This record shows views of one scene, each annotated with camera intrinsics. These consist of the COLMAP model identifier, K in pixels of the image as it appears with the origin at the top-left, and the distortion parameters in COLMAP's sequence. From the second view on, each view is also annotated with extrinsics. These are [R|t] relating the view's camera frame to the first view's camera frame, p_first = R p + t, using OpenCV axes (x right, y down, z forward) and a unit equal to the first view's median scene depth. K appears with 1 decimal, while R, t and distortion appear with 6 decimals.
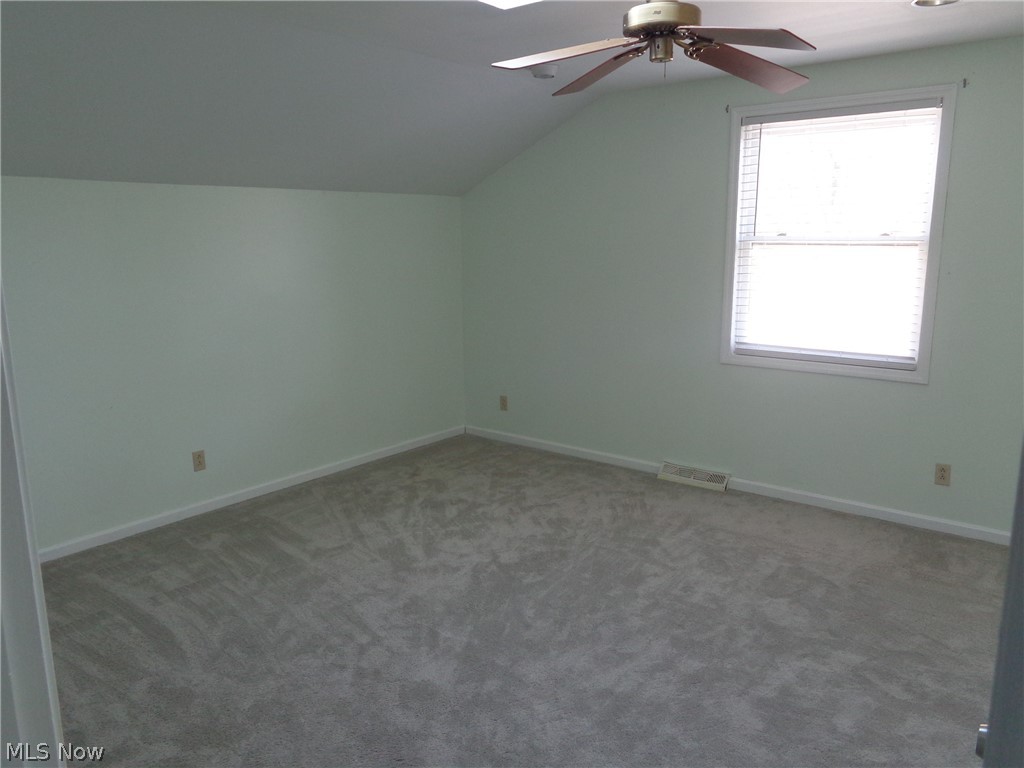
lens RADIAL K [[766.1, 0, 512.0], [0, 766.1, 384.0], [0, 0, 1]] dist [-0.003238, -0.000346]
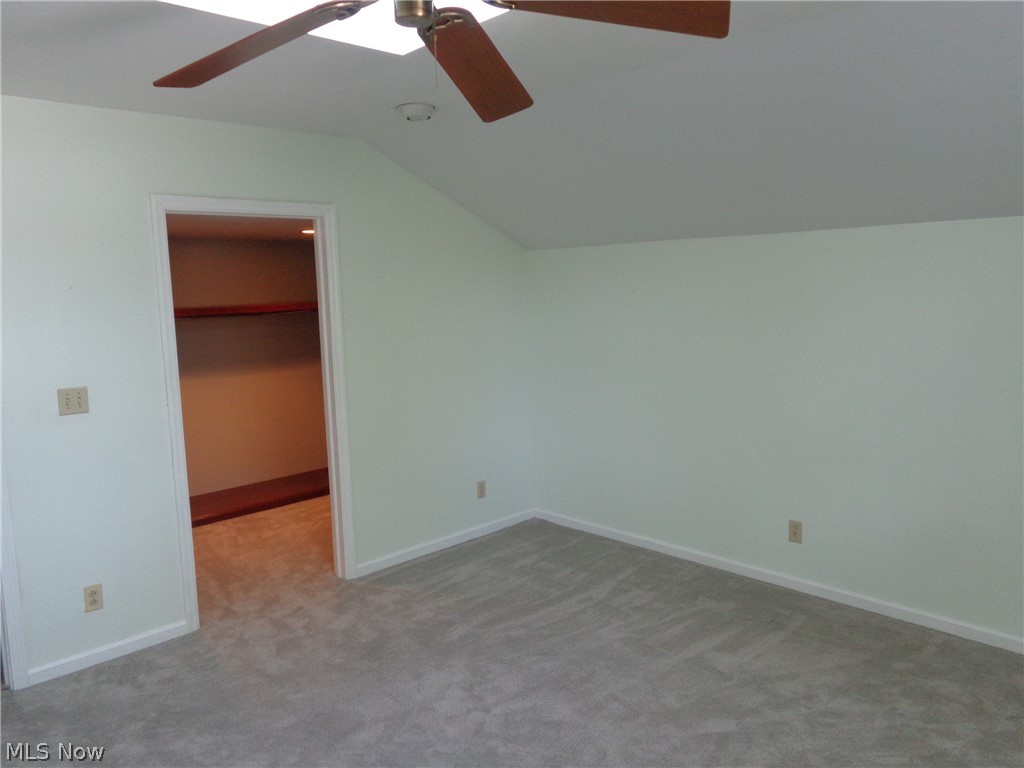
lens RADIAL K [[766.1, 0, 512.0], [0, 766.1, 384.0], [0, 0, 1]] dist [-0.003238, -0.000346]
pose [[-0.124941, 0.142533, -0.981873, 0.588304], [-0.168346, 0.972232, 0.162556, -0.190096], [0.977778, 0.185604, -0.097477, 0.852383]]
